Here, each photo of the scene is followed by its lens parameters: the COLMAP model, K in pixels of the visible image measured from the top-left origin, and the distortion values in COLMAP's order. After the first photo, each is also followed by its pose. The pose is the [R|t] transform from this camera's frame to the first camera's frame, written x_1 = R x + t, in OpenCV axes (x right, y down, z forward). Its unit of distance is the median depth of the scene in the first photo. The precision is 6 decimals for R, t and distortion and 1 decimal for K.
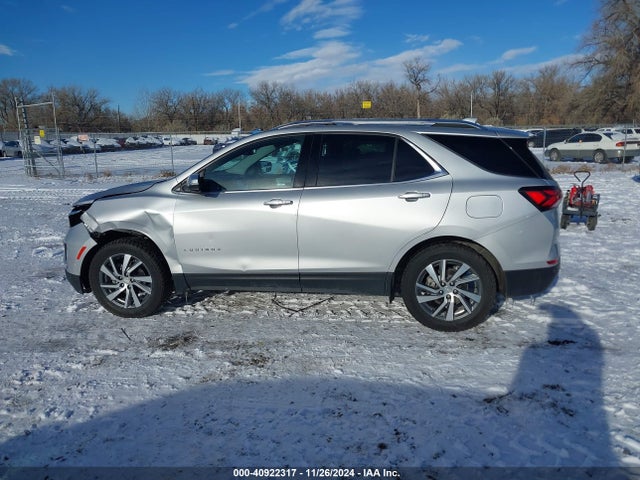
lens RADIAL K [[508.8, 0, 330.9], [0, 508.8, 240.7], [0, 0, 1]] dist [0.012145, -0.007314]
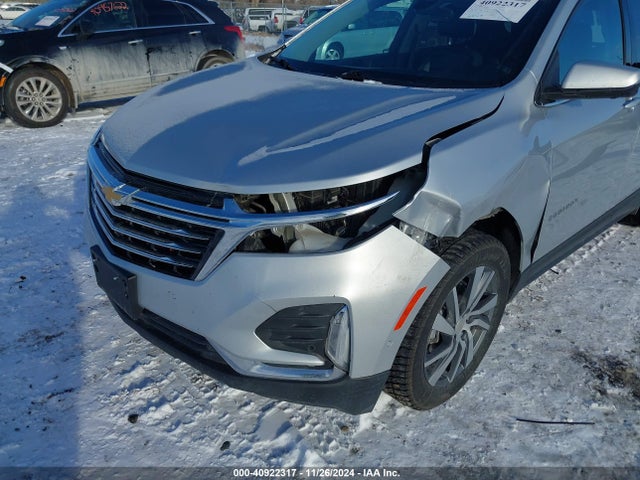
lens RADIAL K [[508.8, 0, 318.8], [0, 508.8, 238.9], [0, 0, 1]] dist [0.012145, -0.007314]
pose [[0.589896, -0.299149, 0.750022, -0.785214], [0.134609, 0.952277, 0.273949, -0.128808], [-0.796180, -0.060641, 0.602013, 0.843770]]
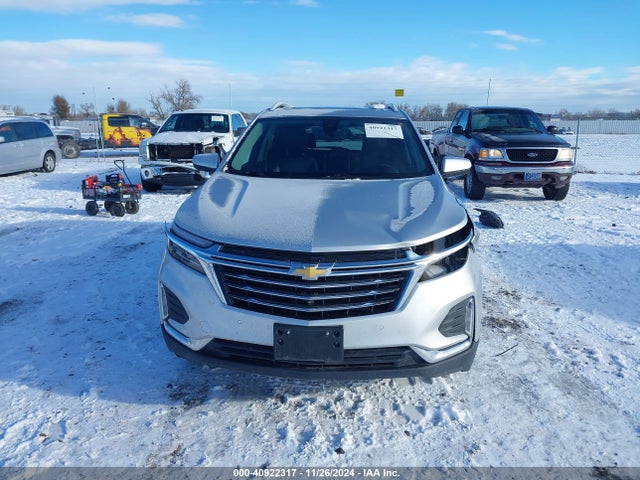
lens RADIAL K [[508.8, 0, 323.7], [0, 508.8, 242.6], [0, 0, 1]] dist [0.012145, -0.007314]
pose [[-0.107334, -0.206176, 0.972610, -1.076351], [0.203121, 0.953081, 0.224452, -0.218099], [-0.973253, 0.221649, -0.060419, 1.223092]]
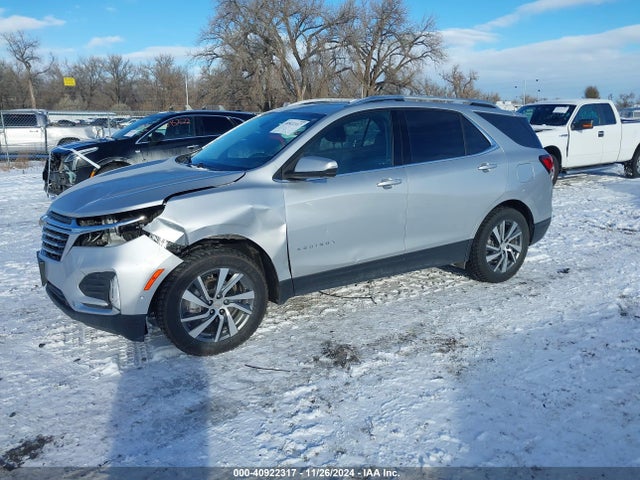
lens RADIAL K [[508.8, 0, 325.2], [0, 508.8, 237.3], [0, 0, 1]] dist [0.012145, -0.007314]
pose [[0.754258, -0.137765, 0.641963, -0.751248], [0.126704, 0.989902, 0.063564, -0.045439], [-0.644237, 0.033396, 0.764096, 0.332435]]
